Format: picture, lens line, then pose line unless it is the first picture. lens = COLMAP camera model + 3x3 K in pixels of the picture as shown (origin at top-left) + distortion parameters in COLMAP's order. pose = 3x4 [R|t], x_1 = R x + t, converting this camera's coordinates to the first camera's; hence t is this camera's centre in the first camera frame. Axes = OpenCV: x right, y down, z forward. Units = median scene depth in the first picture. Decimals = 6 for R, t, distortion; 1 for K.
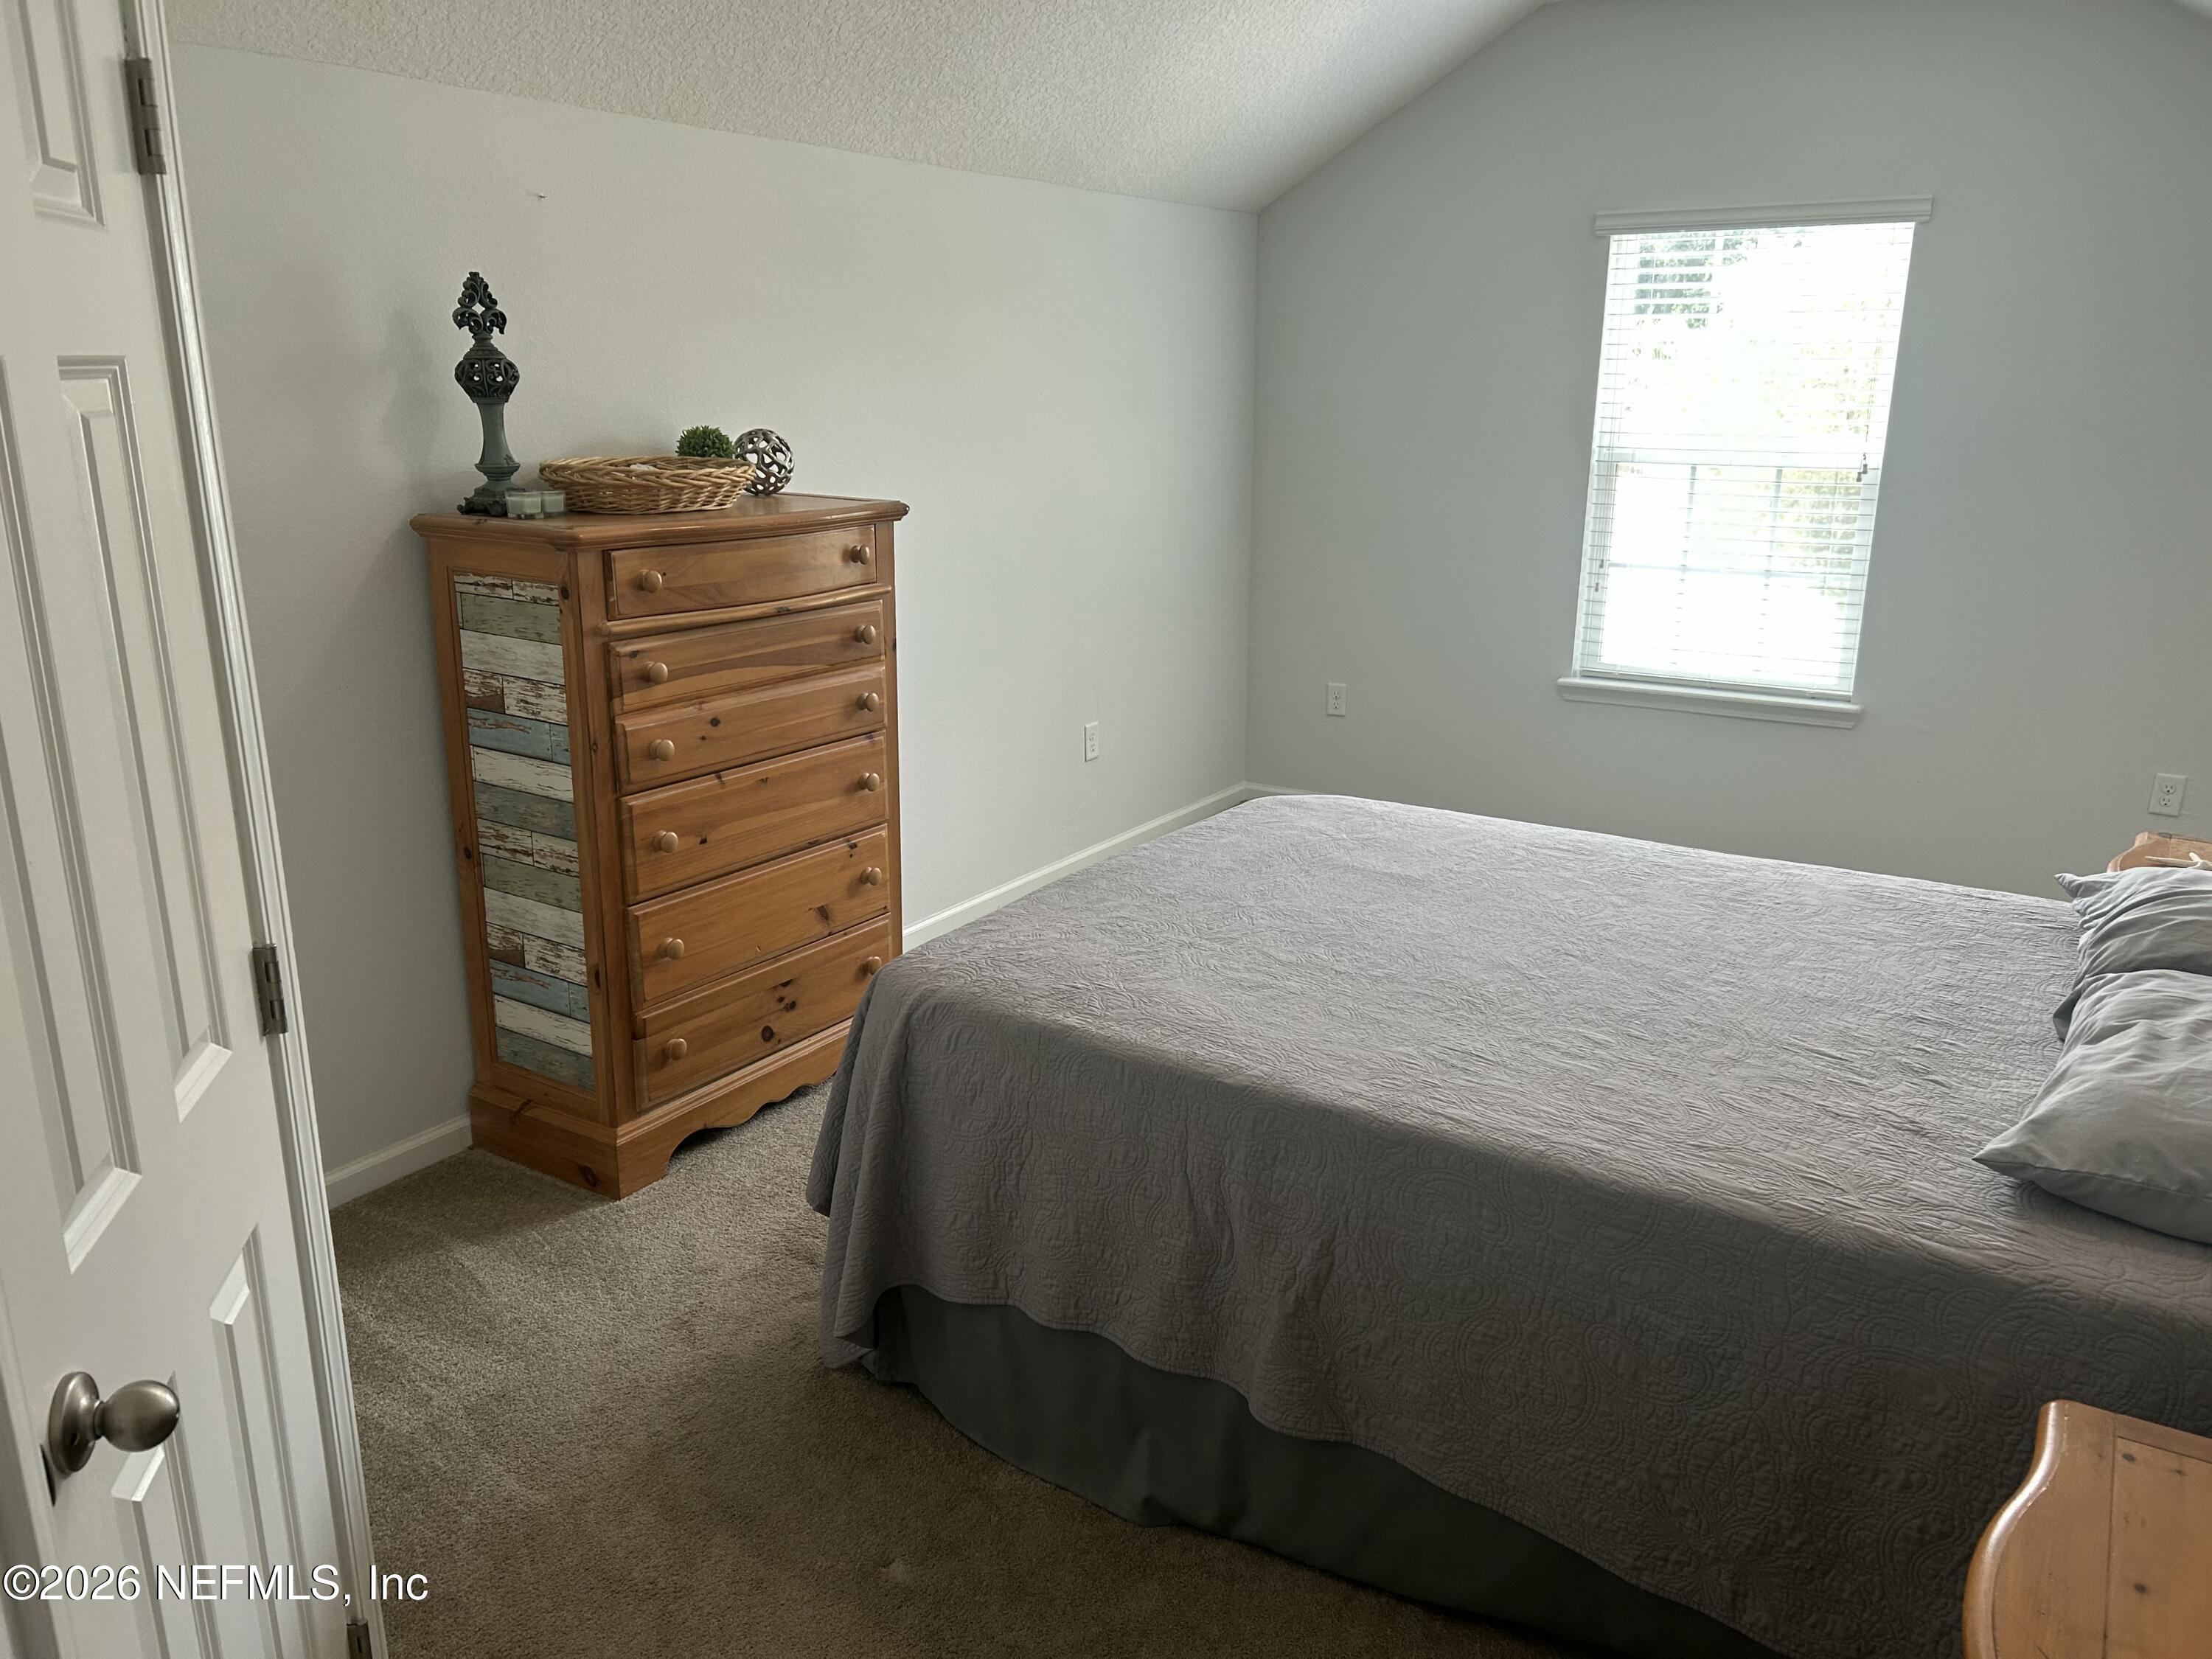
lens RADIAL K [[1646.2, 0, 1123.0], [0, 1646.2, 827.0], [0, 0, 1]] dist [0.039202, -0.050233]
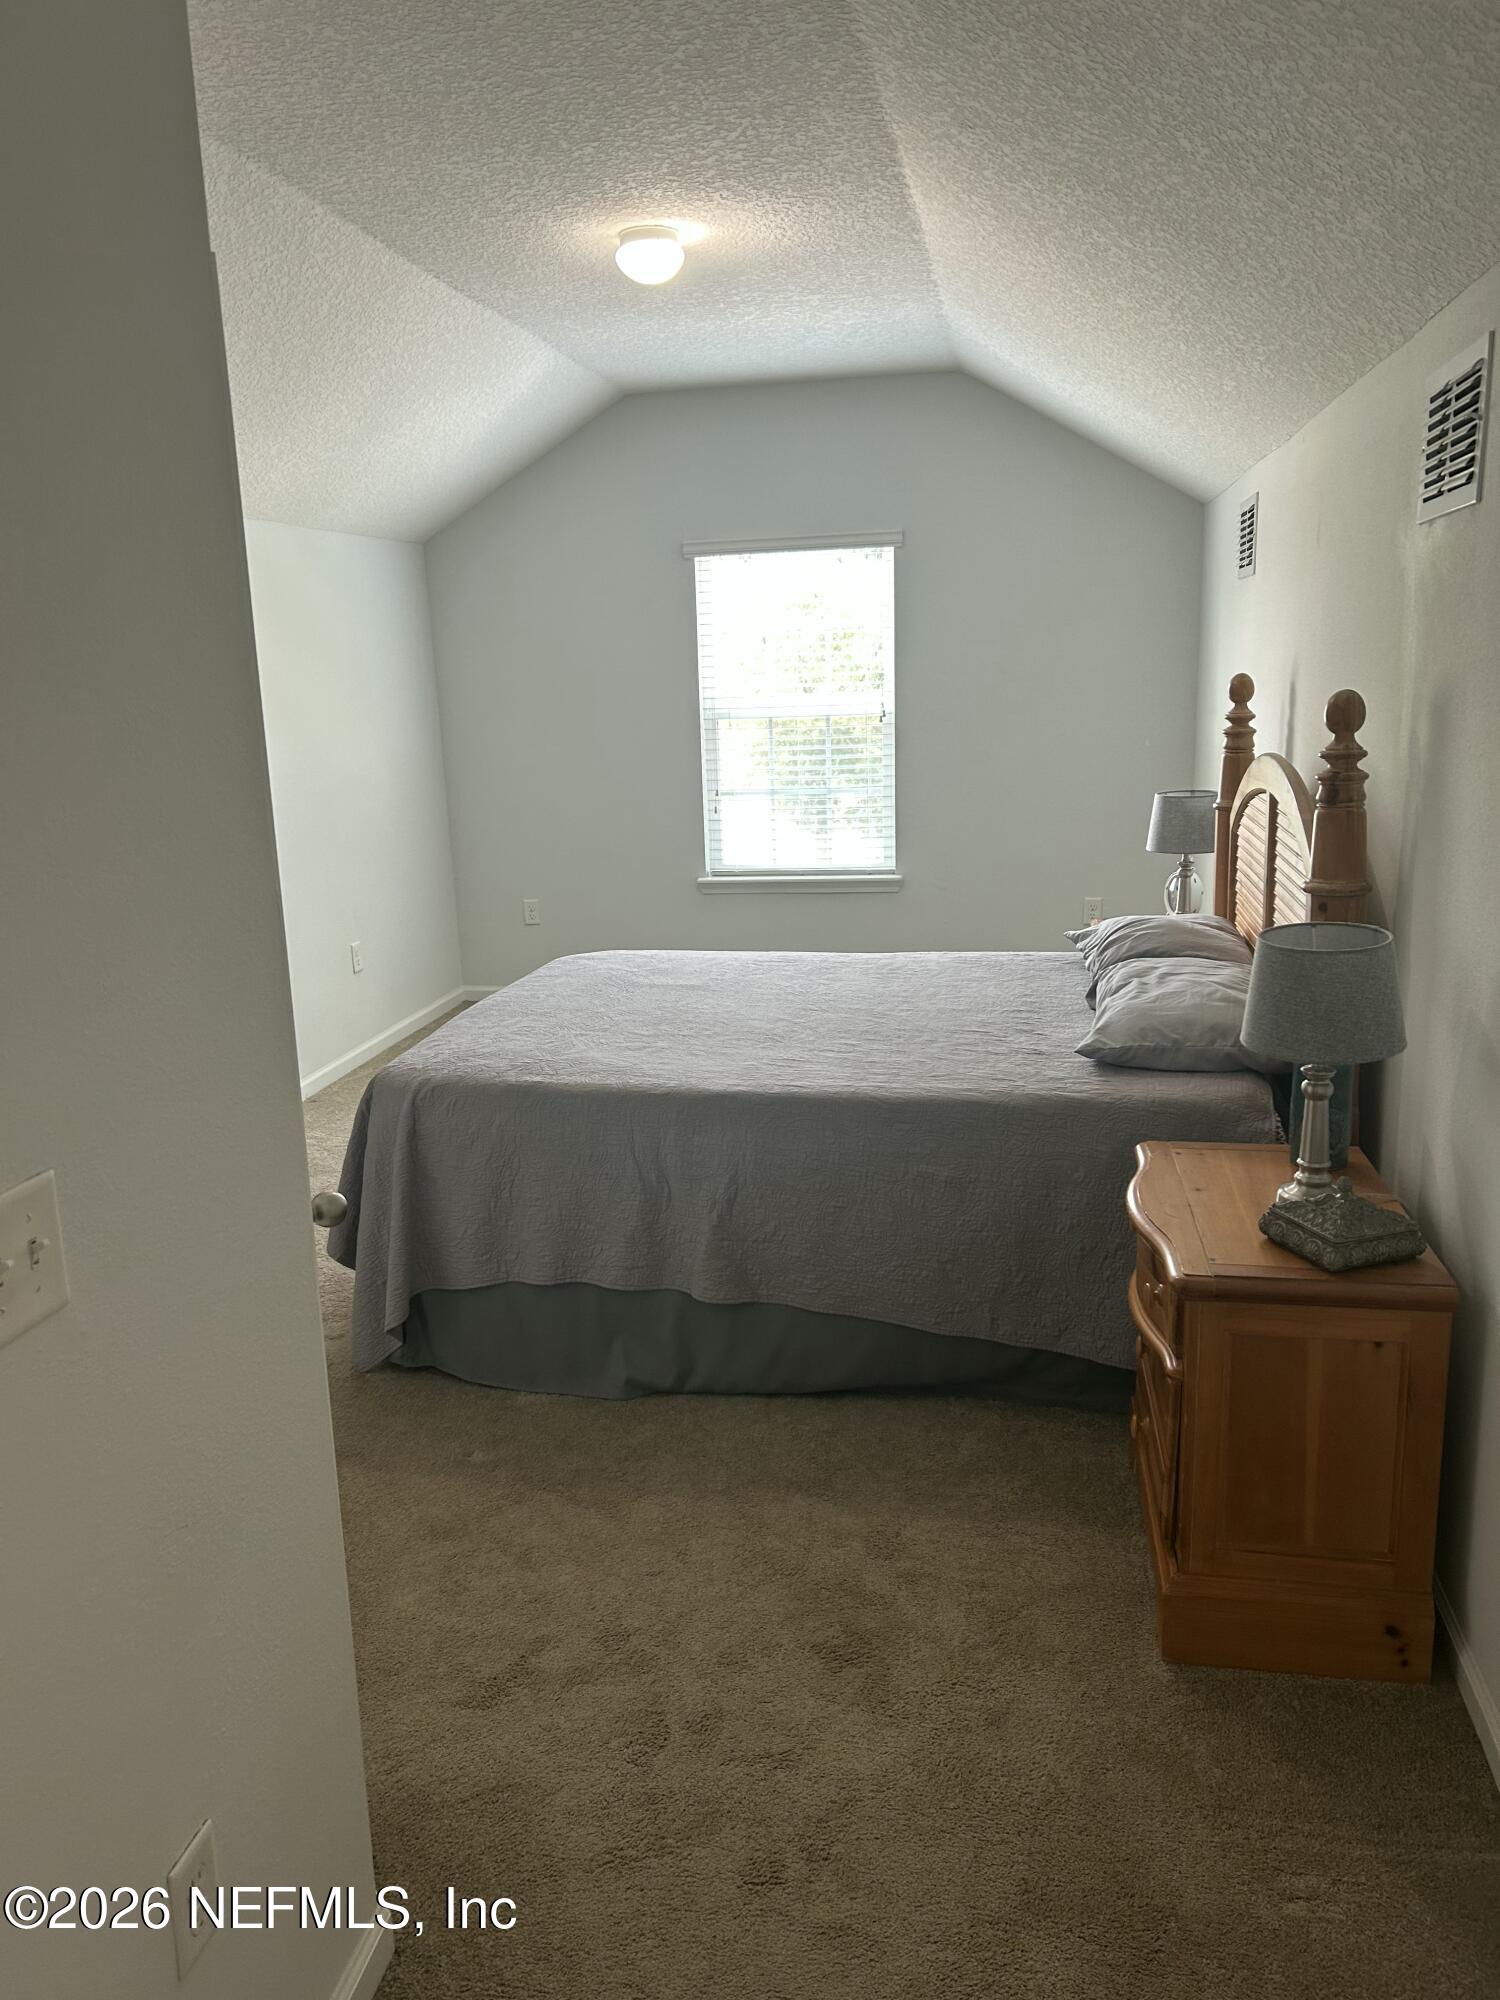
lens RADIAL K [[1488.4, 0, 734.6], [0, 1488.4, 992.5], [0, 0, 1]] dist [0.039202, -0.050233]
pose [[0.931476, -0.116669, 0.344588, -0.327308], [0.136159, 0.990143, -0.032823, 0.110243], [-0.337362, 0.077493, 0.938180, -0.354617]]
